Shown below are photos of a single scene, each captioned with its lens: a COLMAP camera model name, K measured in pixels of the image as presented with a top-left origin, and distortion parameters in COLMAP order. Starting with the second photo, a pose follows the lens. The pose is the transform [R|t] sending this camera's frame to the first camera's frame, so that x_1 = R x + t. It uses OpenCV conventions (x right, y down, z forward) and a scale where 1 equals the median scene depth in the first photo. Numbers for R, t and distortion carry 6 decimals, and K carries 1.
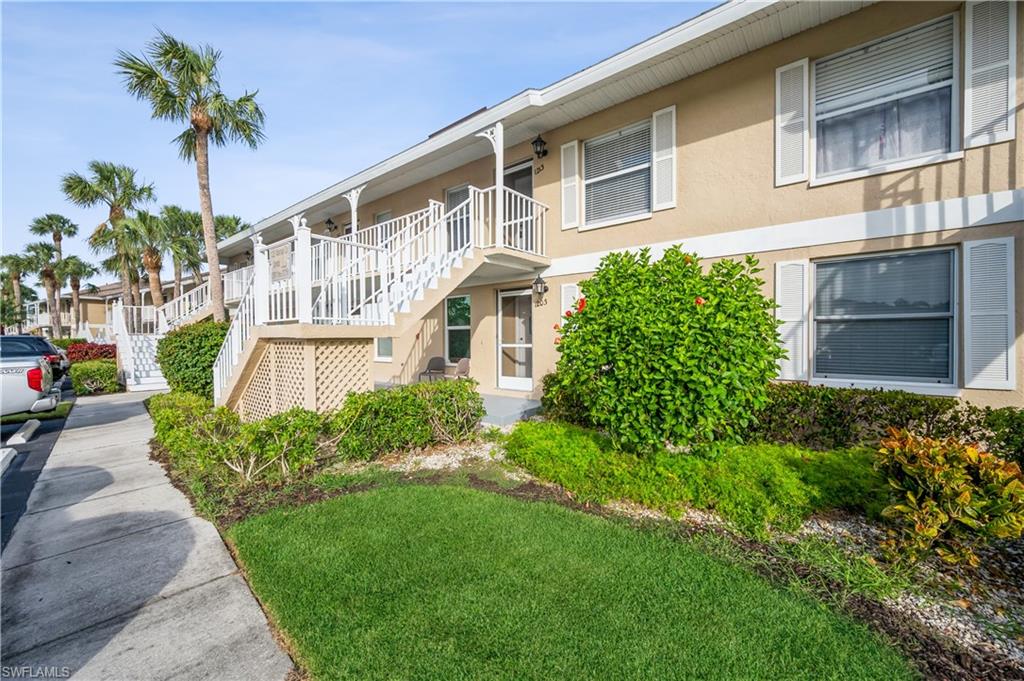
lens RADIAL K [[404.4, 0, 507.7], [0, 404.4, 342.3], [0, 0, 1]] dist [0.002142, -0.001344]
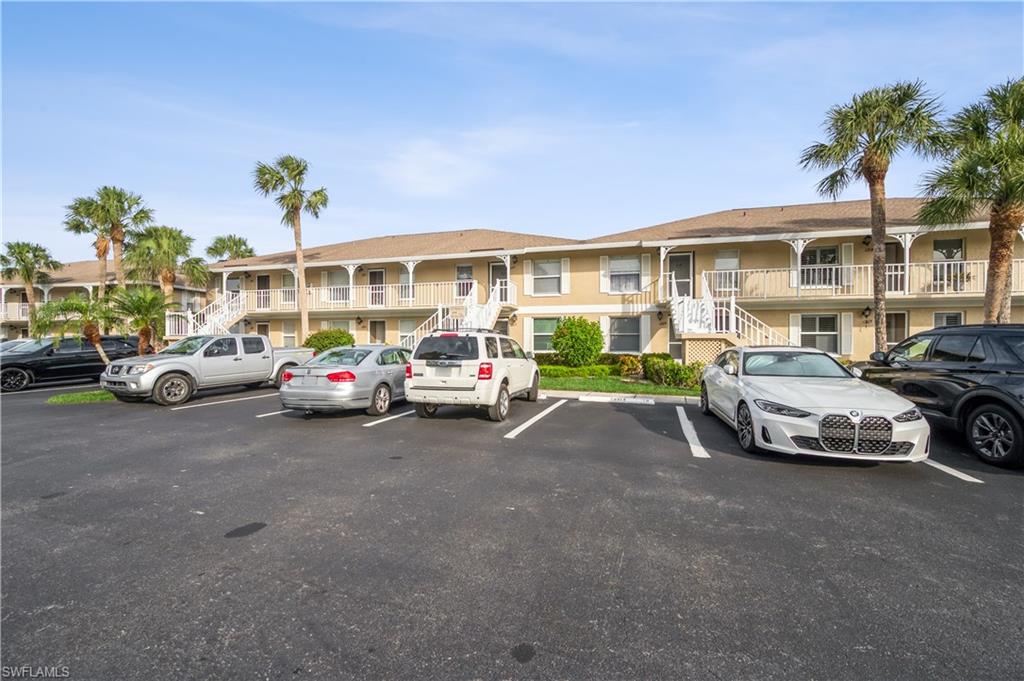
lens RADIAL K [[404.4, 0, 513.6], [0, 404.4, 341.3], [0, 0, 1]] dist [0.002142, -0.001344]
pose [[0.910829, 0.008090, 0.412704, -1.331576], [-0.001767, 0.999875, -0.015699, 0.050338], [-0.412779, 0.013570, 0.910730, -1.696302]]
